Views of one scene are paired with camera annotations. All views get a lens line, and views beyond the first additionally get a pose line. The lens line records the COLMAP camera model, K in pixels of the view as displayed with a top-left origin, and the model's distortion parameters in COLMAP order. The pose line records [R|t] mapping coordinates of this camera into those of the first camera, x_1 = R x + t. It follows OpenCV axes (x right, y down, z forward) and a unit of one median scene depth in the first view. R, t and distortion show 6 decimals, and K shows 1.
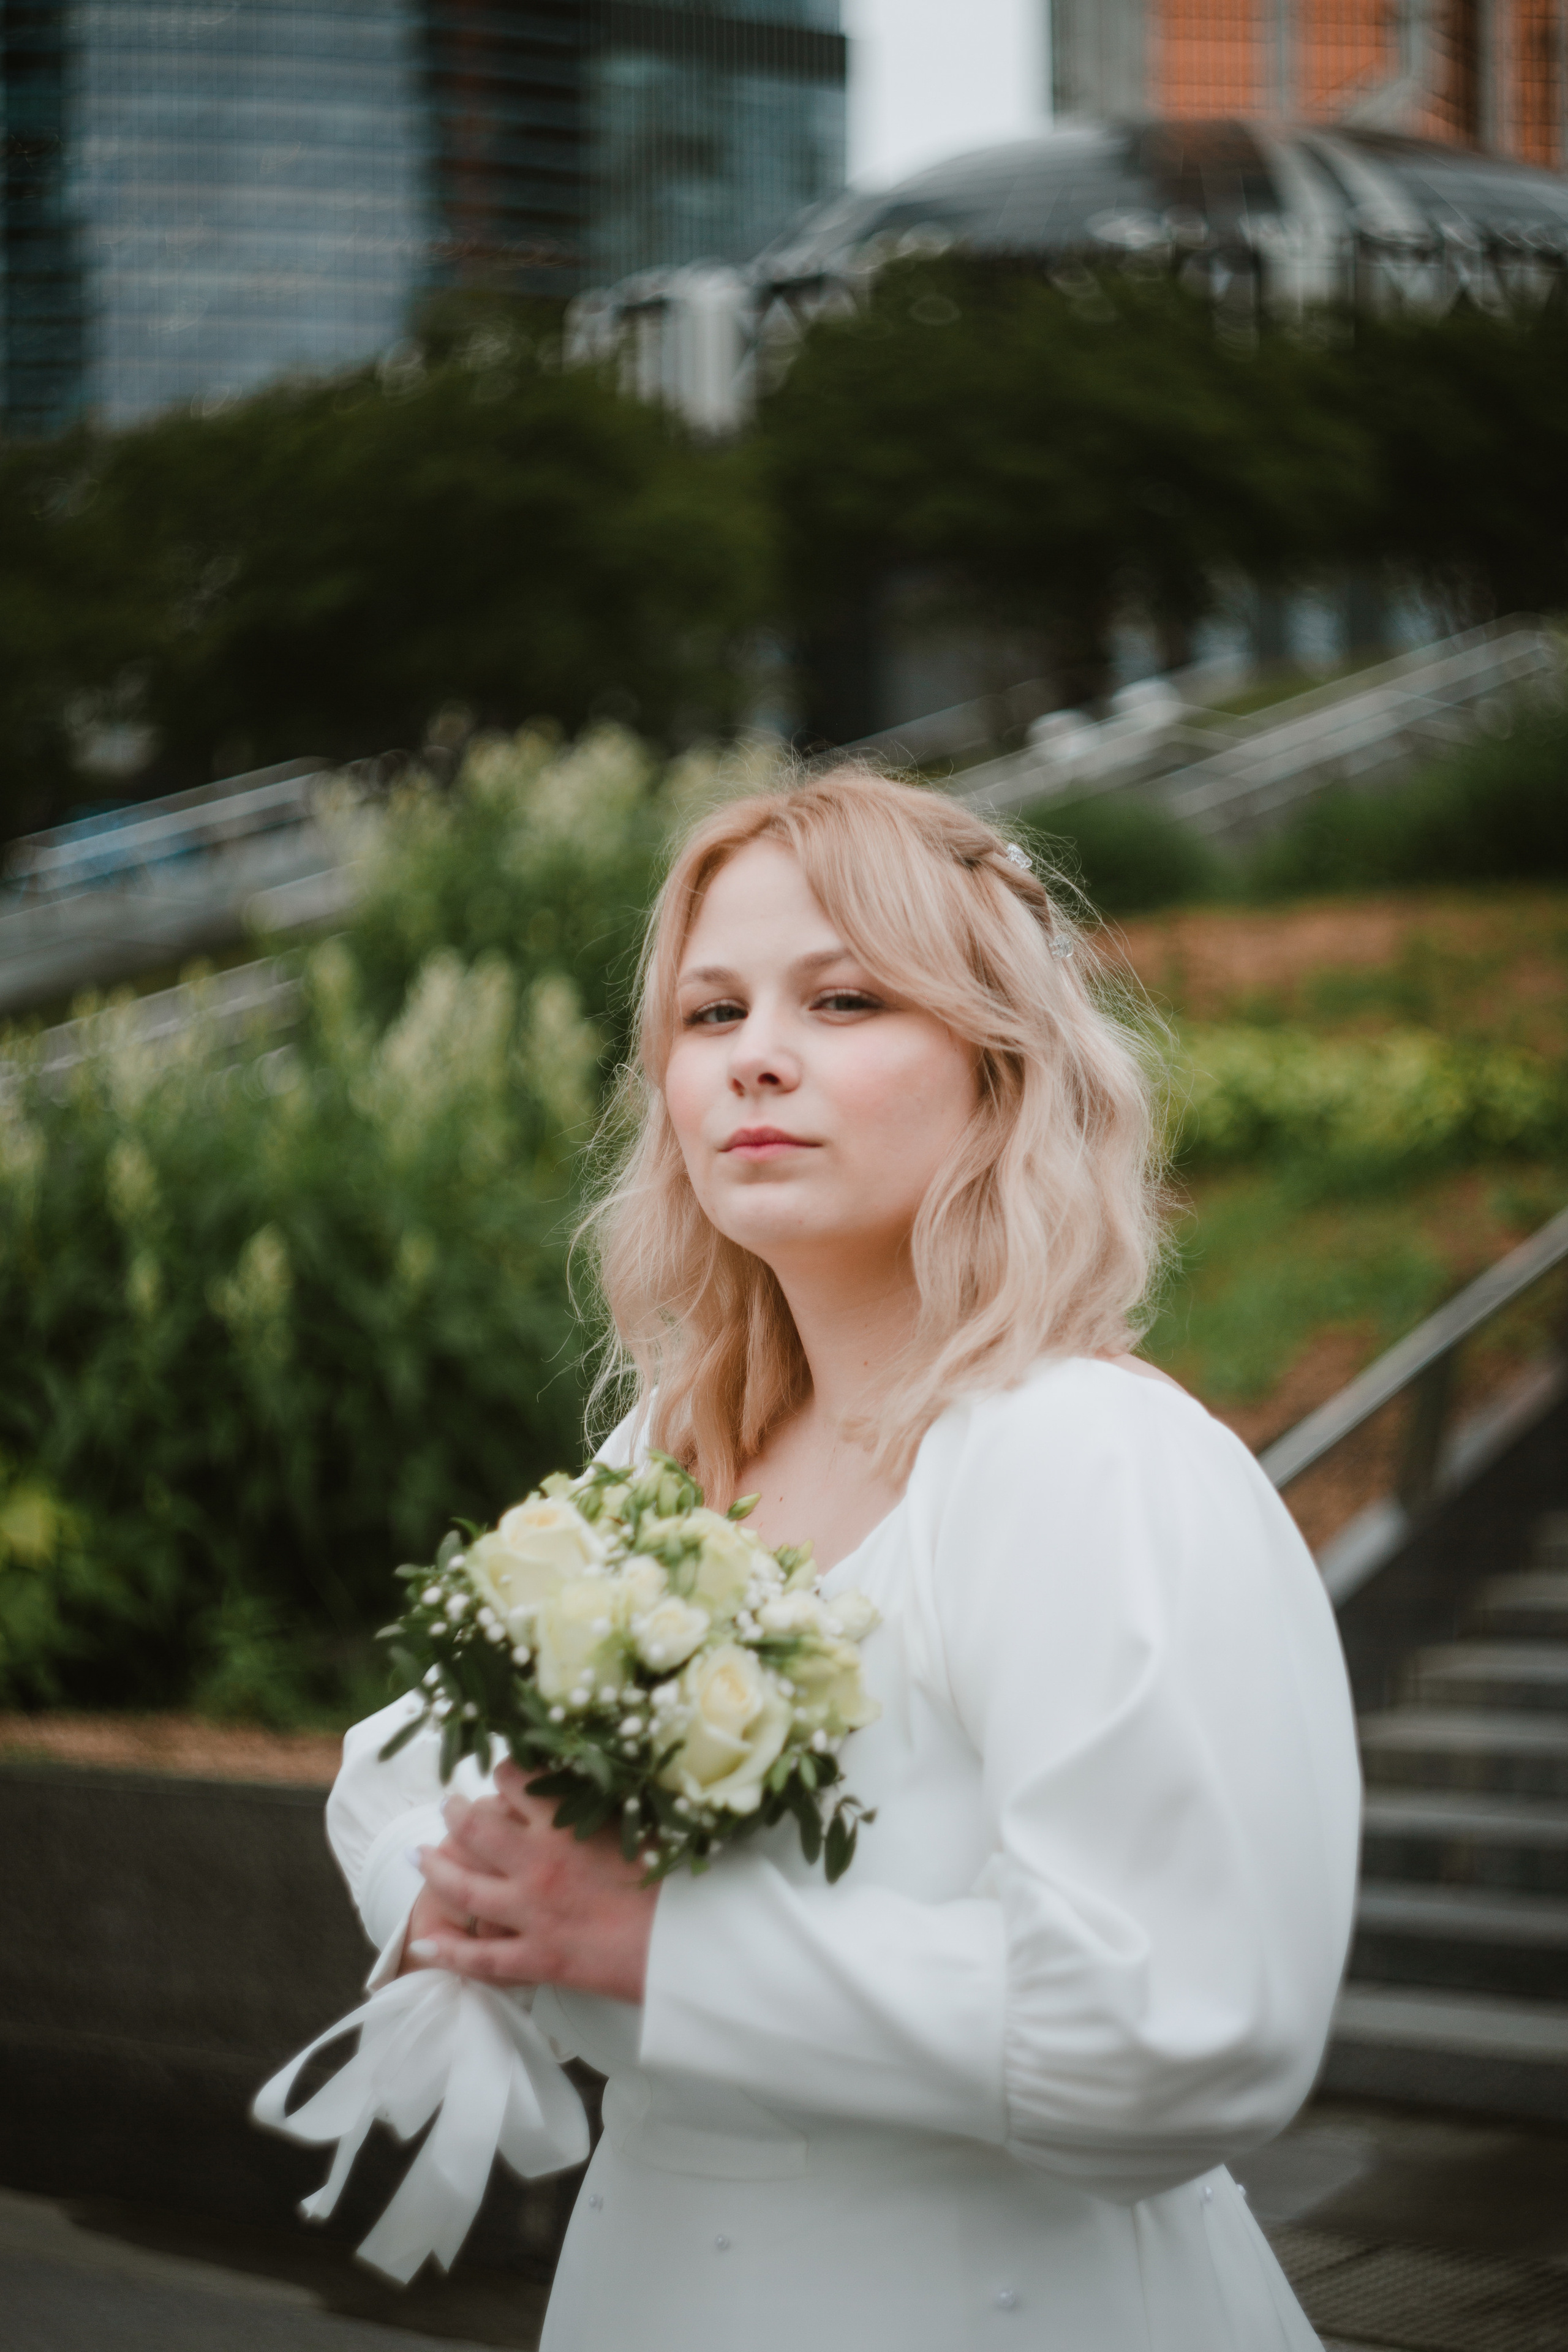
lens RADIAL K [[3938.4, 0, 784.0], [0, 3938.4, 1176.0], [0, 0, 1]] dist [0.002399, -0.010577]
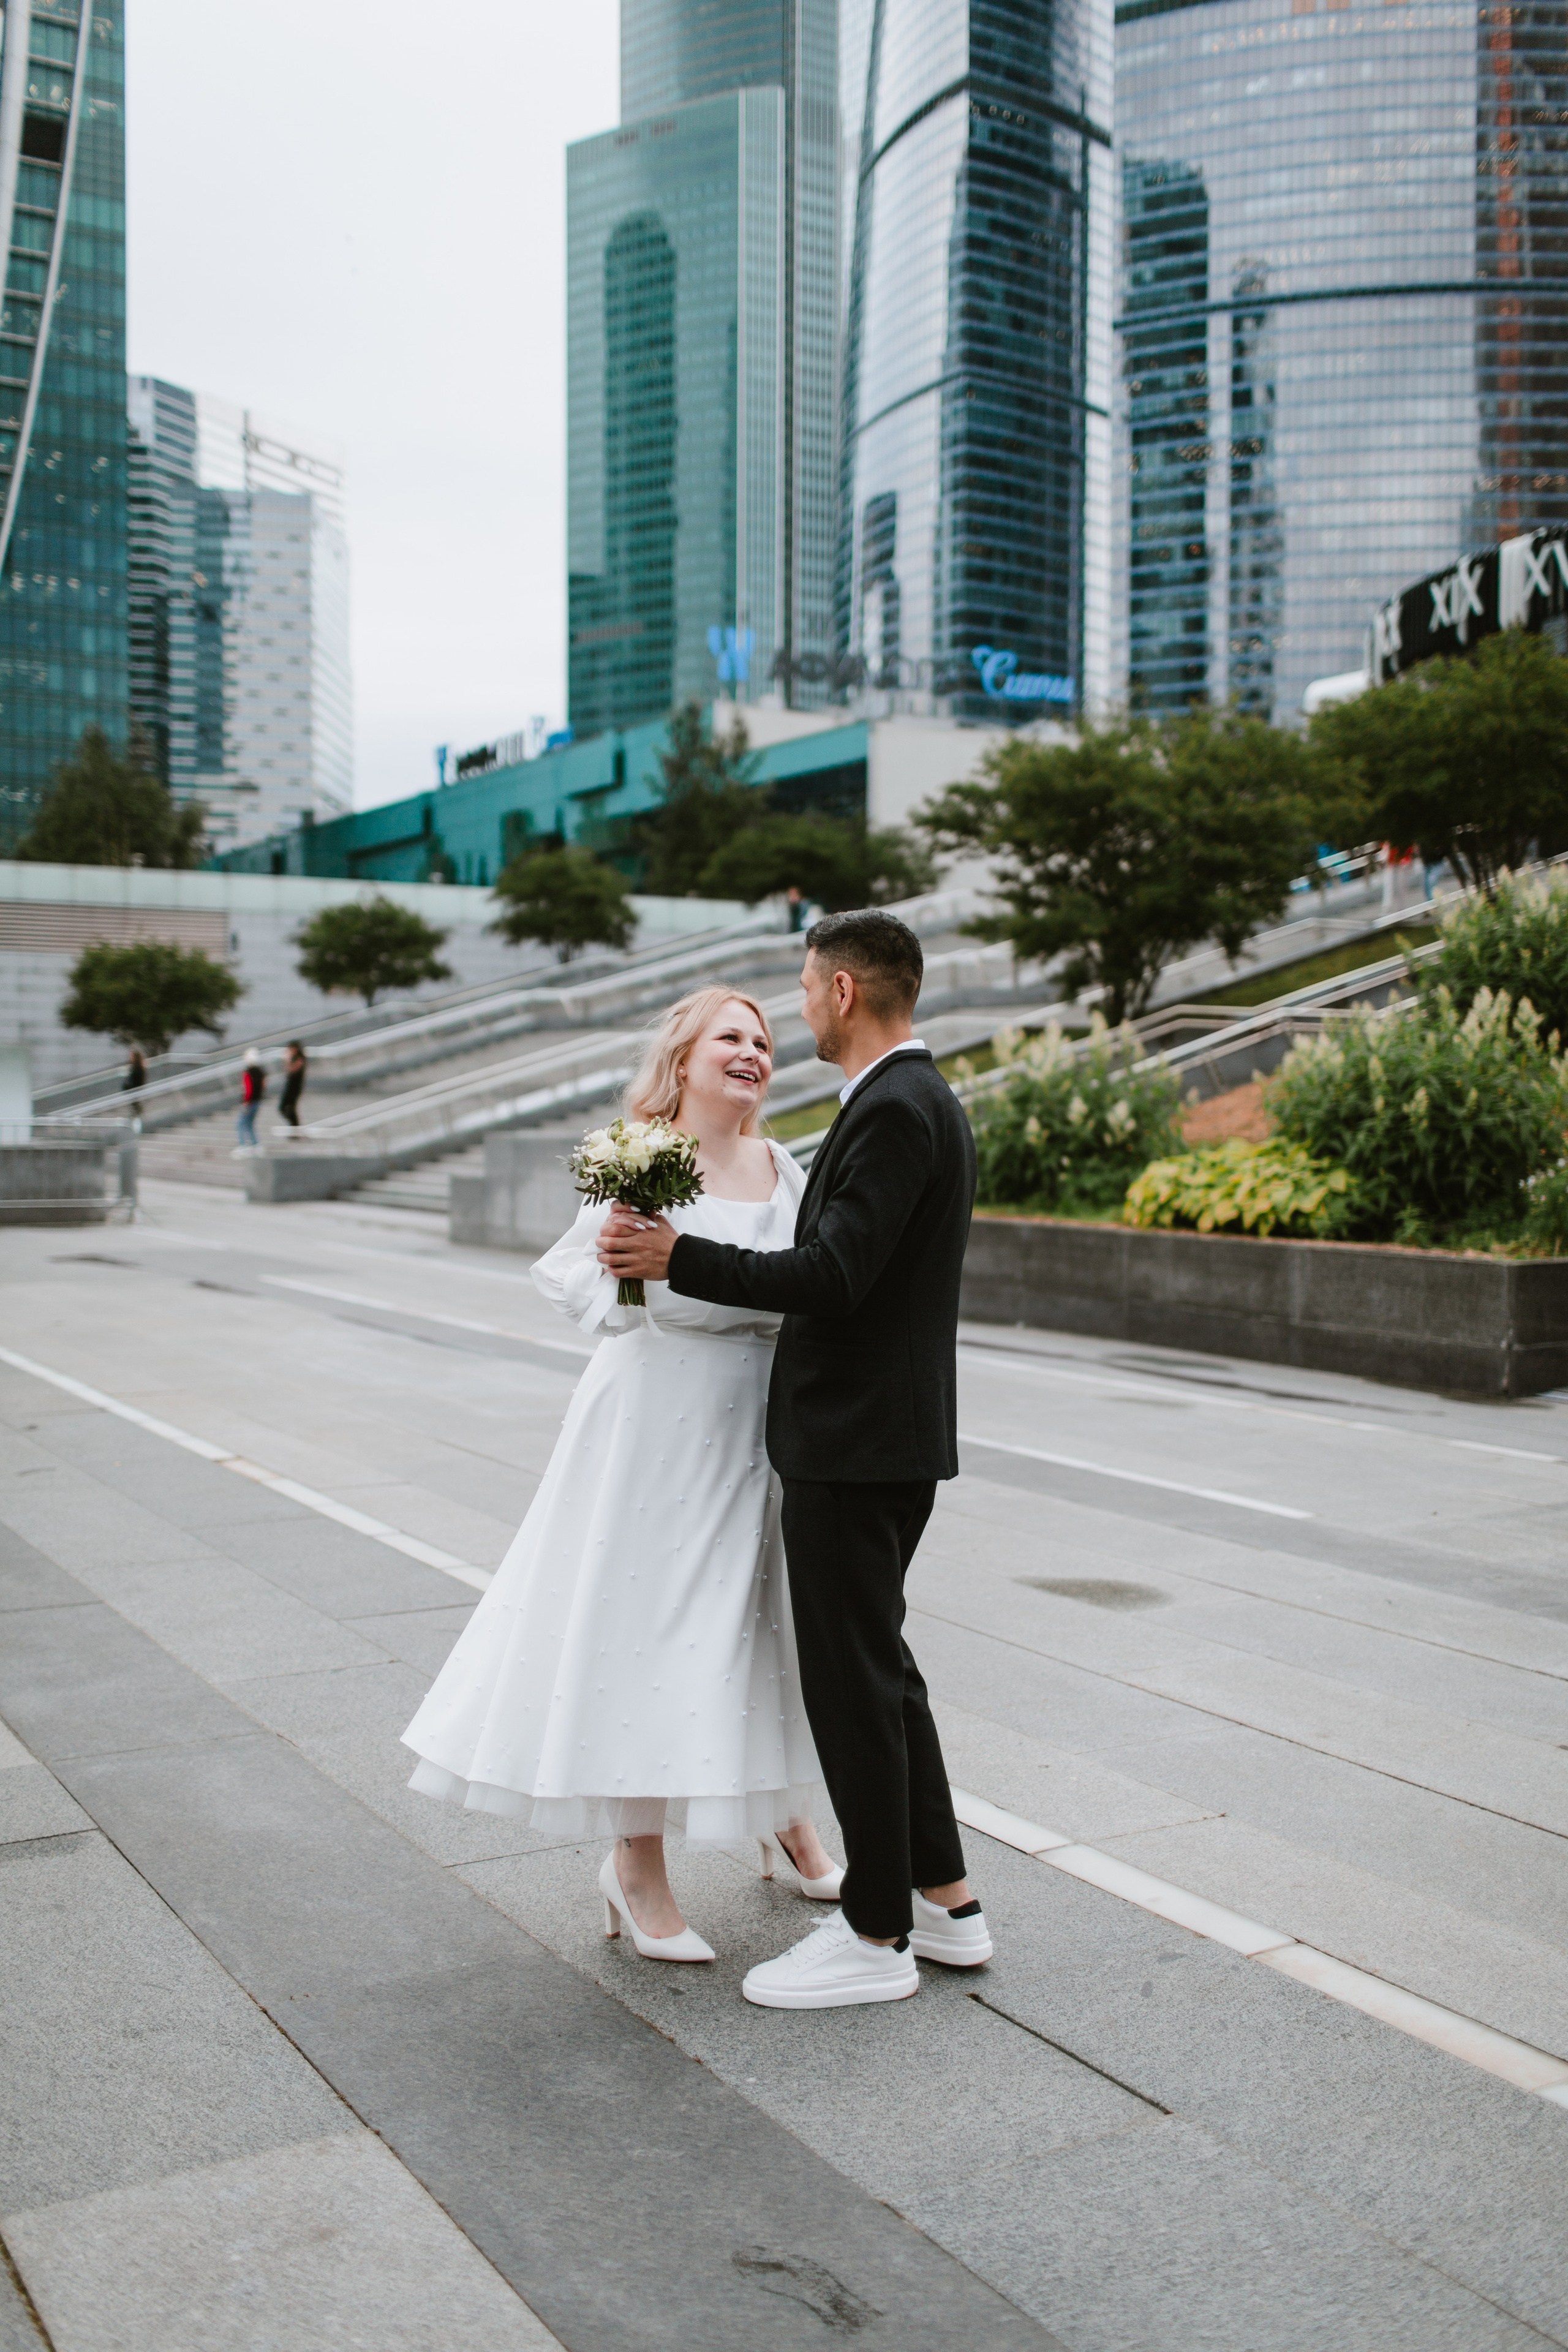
lens RADIAL K [[2204.7, 0, 784.0], [0, 2204.7, 1176.0], [0, 0, 1]] dist [0.004713, 0.001698]
pose [[0.924541, 0.029577, -0.379933, 0.060777], [-0.004304, 0.997730, 0.067198, -0.028300], [0.381058, -0.060492, 0.922570, -0.743084]]
